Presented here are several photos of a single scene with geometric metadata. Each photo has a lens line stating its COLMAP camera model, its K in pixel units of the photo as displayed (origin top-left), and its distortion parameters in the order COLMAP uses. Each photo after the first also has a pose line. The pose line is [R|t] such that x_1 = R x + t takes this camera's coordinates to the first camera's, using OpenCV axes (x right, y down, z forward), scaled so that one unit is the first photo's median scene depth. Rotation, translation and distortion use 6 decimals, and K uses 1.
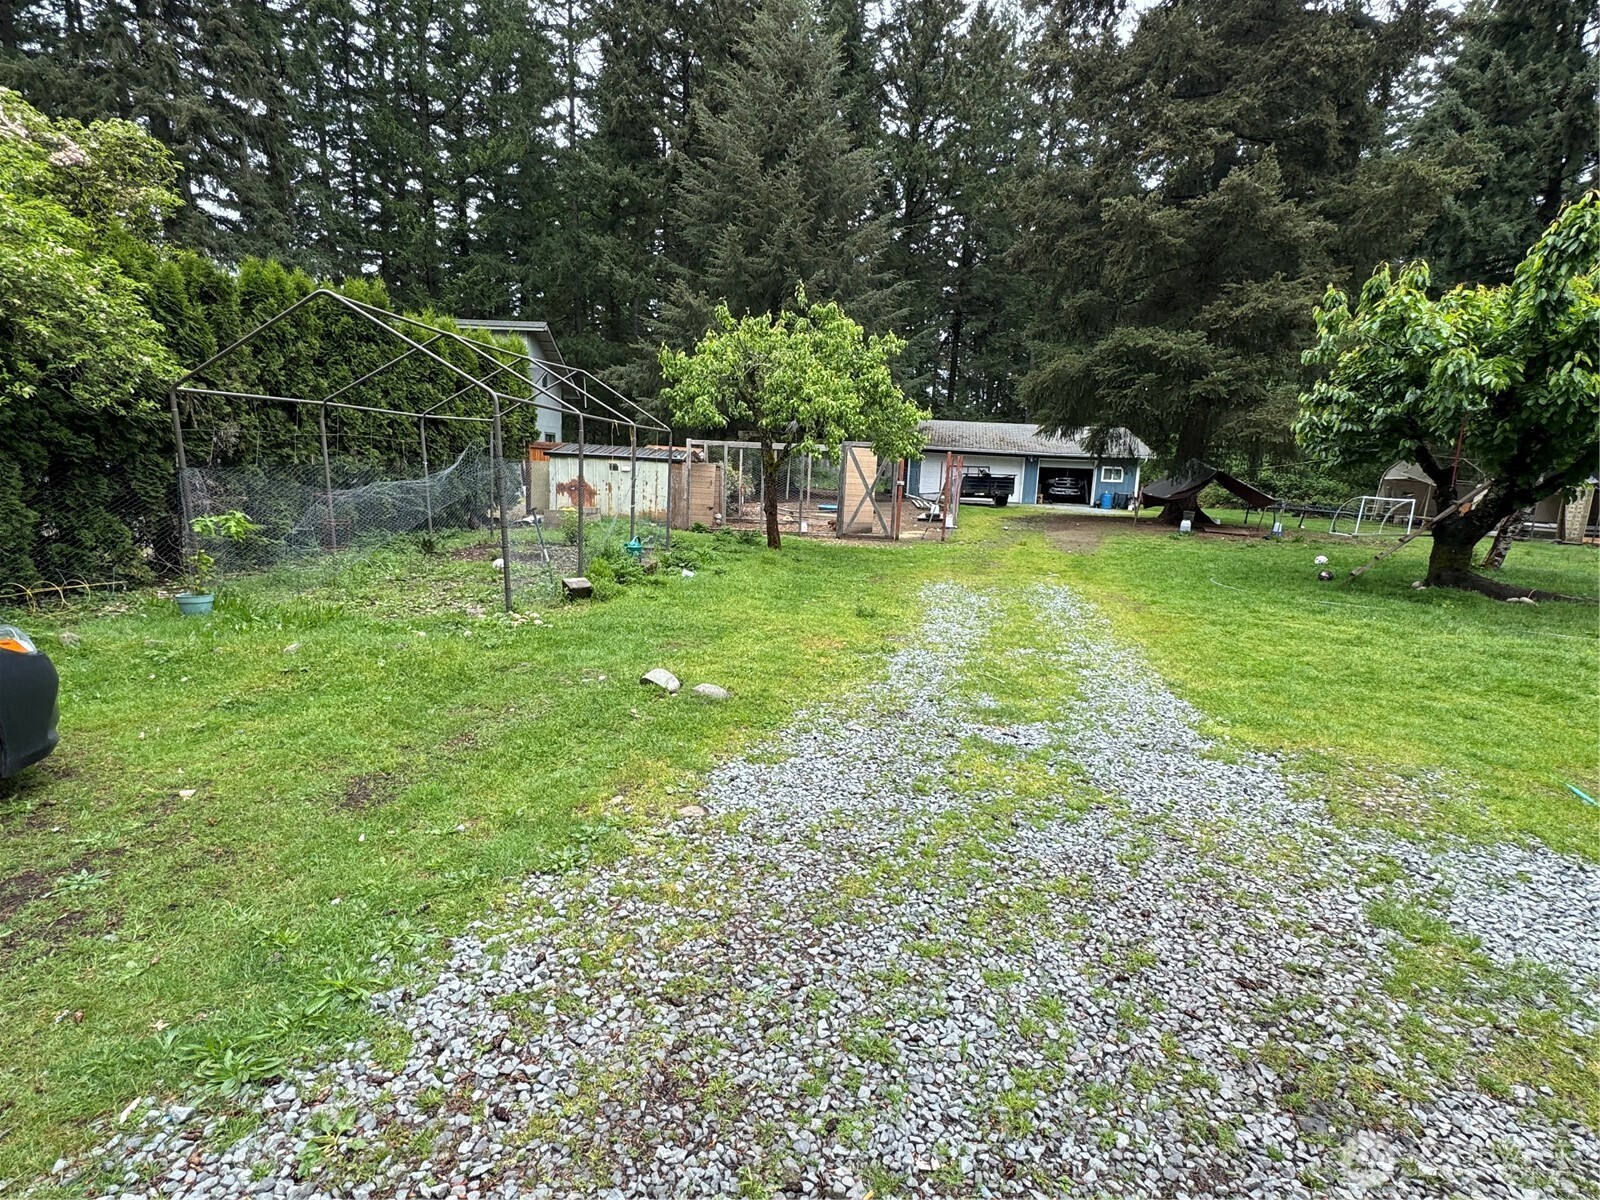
lens RADIAL K [[811.2, 0, 804.0], [0, 811.2, 602.4], [0, 0, 1]] dist [-0.002552, -0.000658]
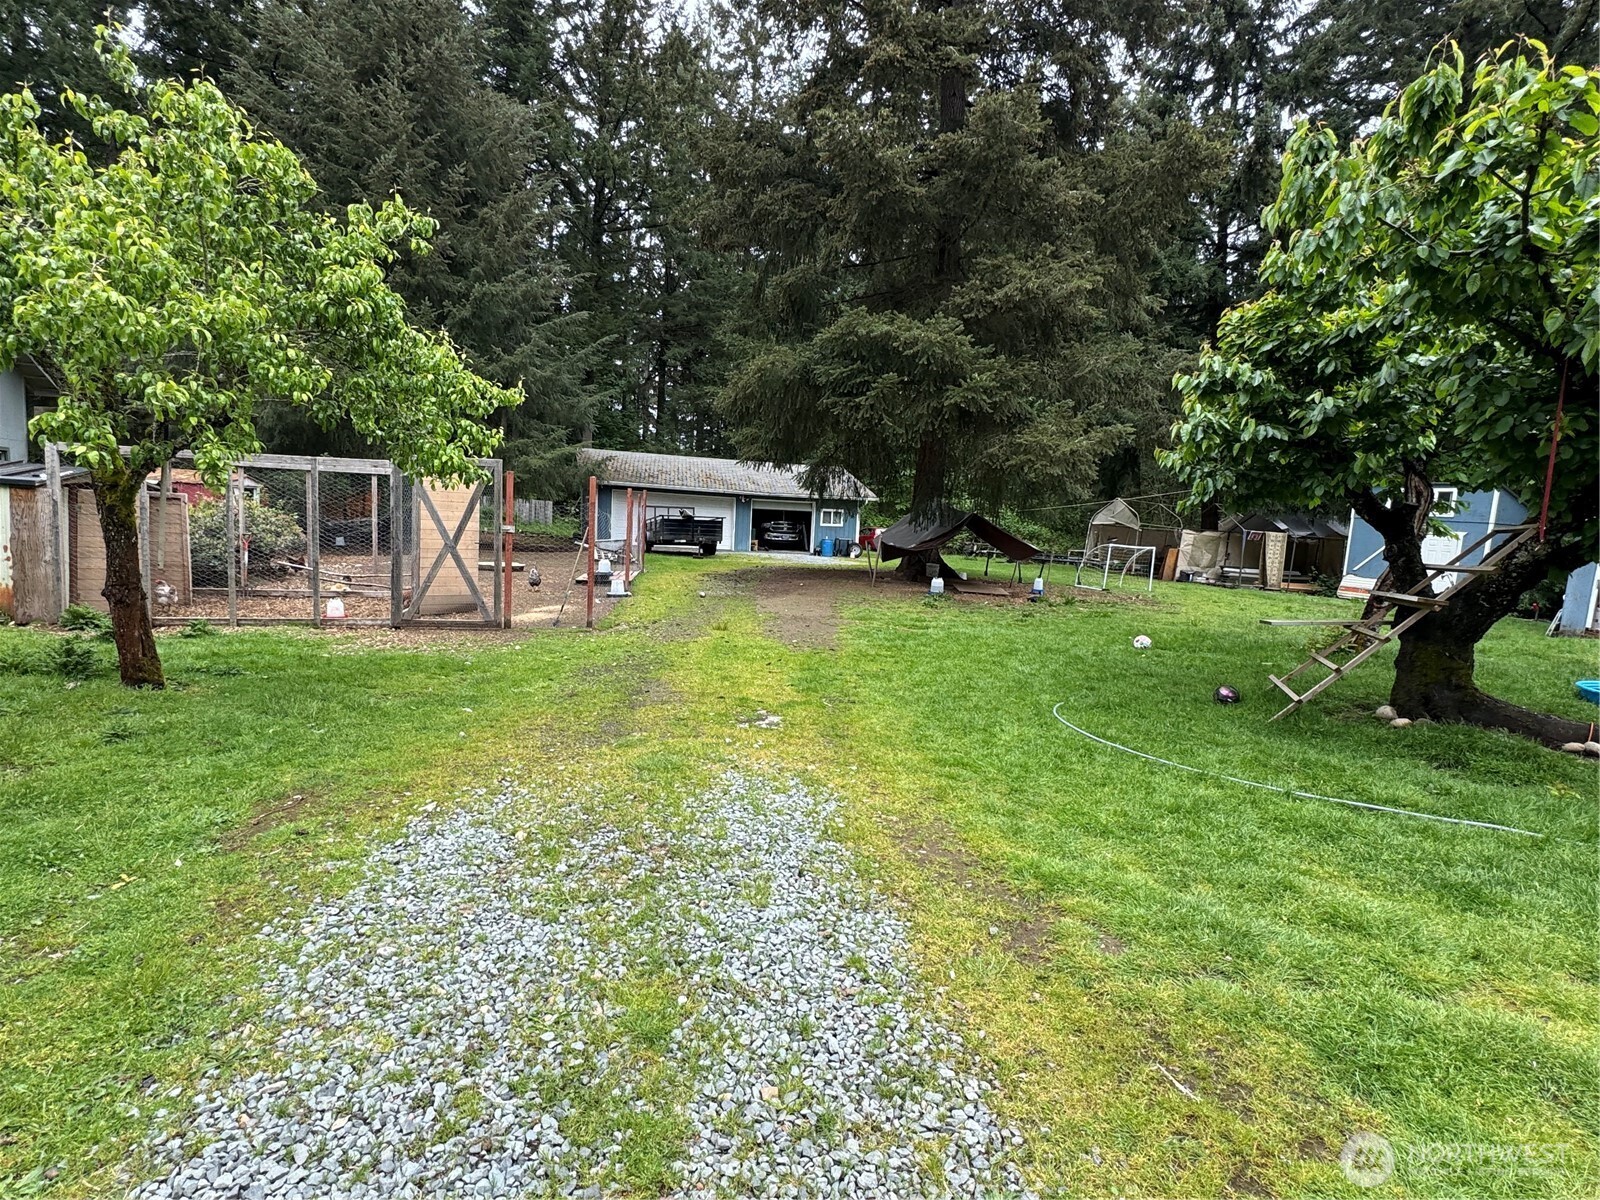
lens RADIAL K [[796.1, 0, 829.1], [0, 796.1, 599.0], [0, 0, 1]] dist [-0.001224, -0.000322]
pose [[0.933082, -0.029911, 0.358417, 0.102921], [0.049398, 0.997750, -0.045334, -0.049266], [-0.356255, 0.060005, 0.932460, 0.320618]]
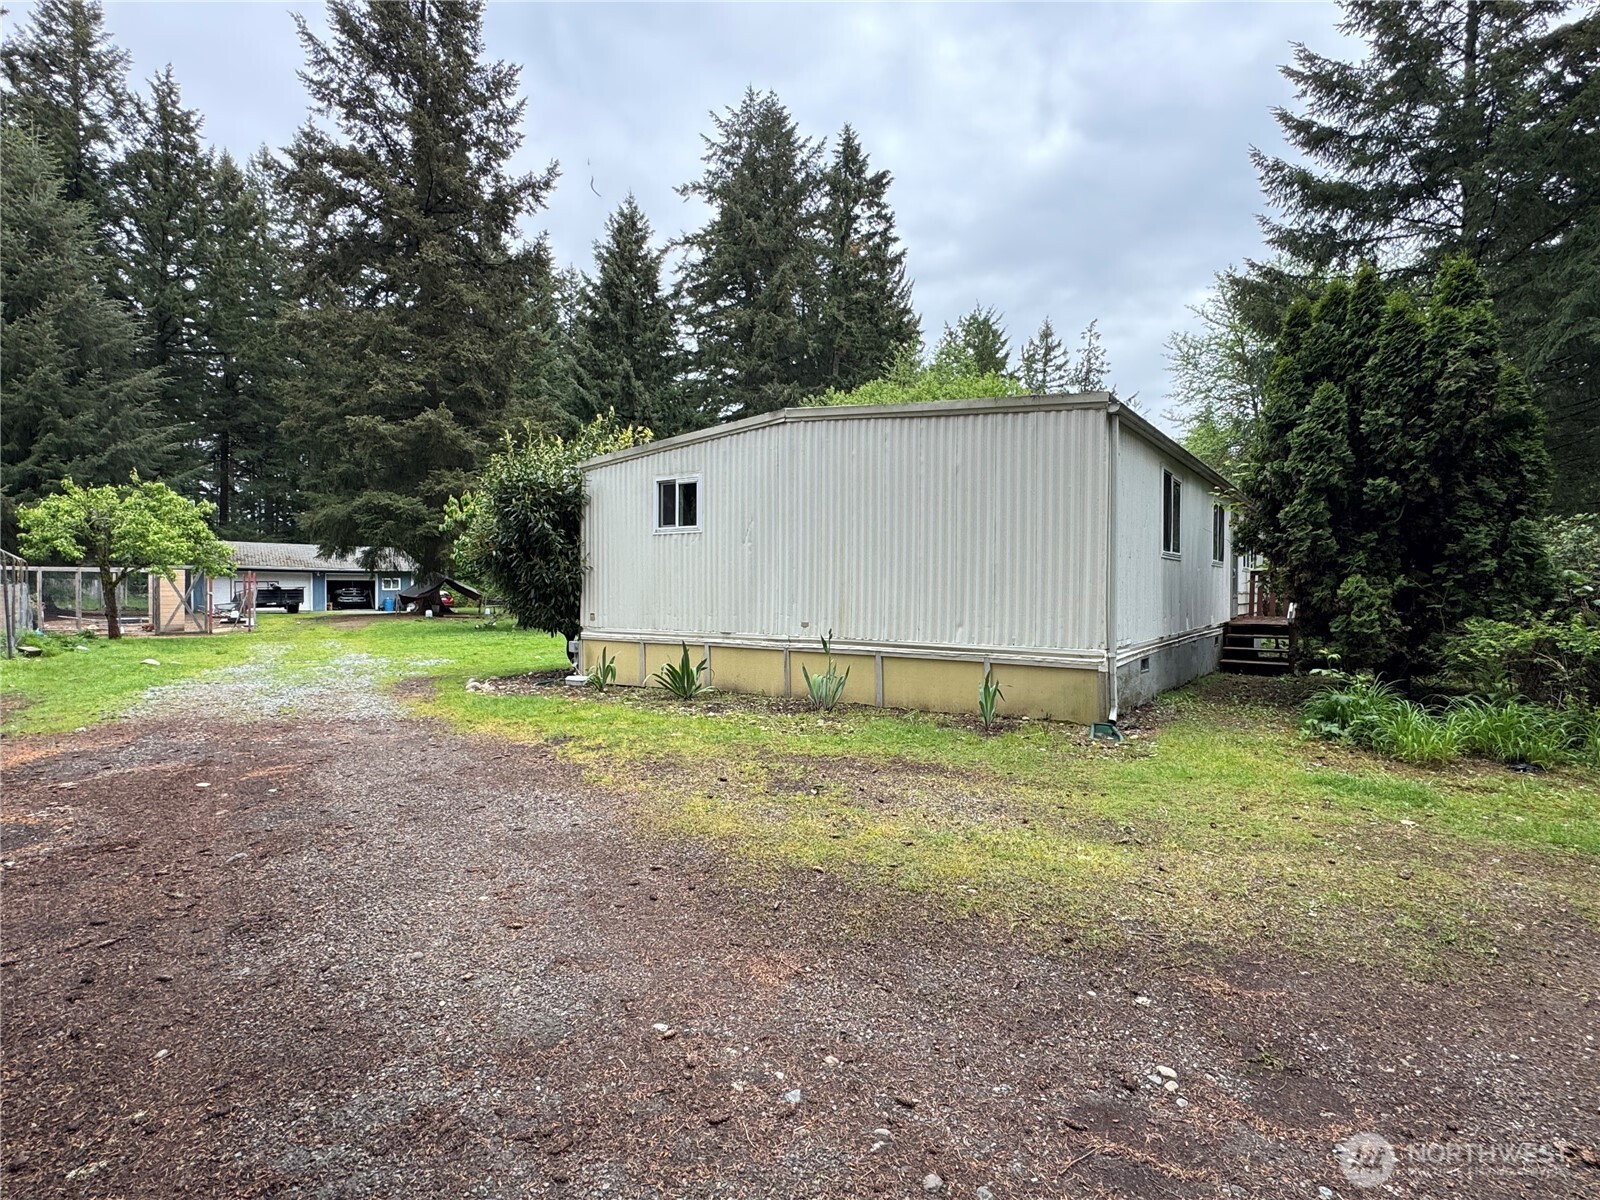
lens RADIAL K [[811.2, 0, 804.0], [0, 811.2, 602.4], [0, 0, 1]] dist [-0.002552, -0.000658]
pose [[0.694270, -0.052514, 0.717796, -0.142894], [0.148320, 0.986366, -0.071296, 0.097400], [-0.704266, 0.155963, 0.692593, -0.566166]]
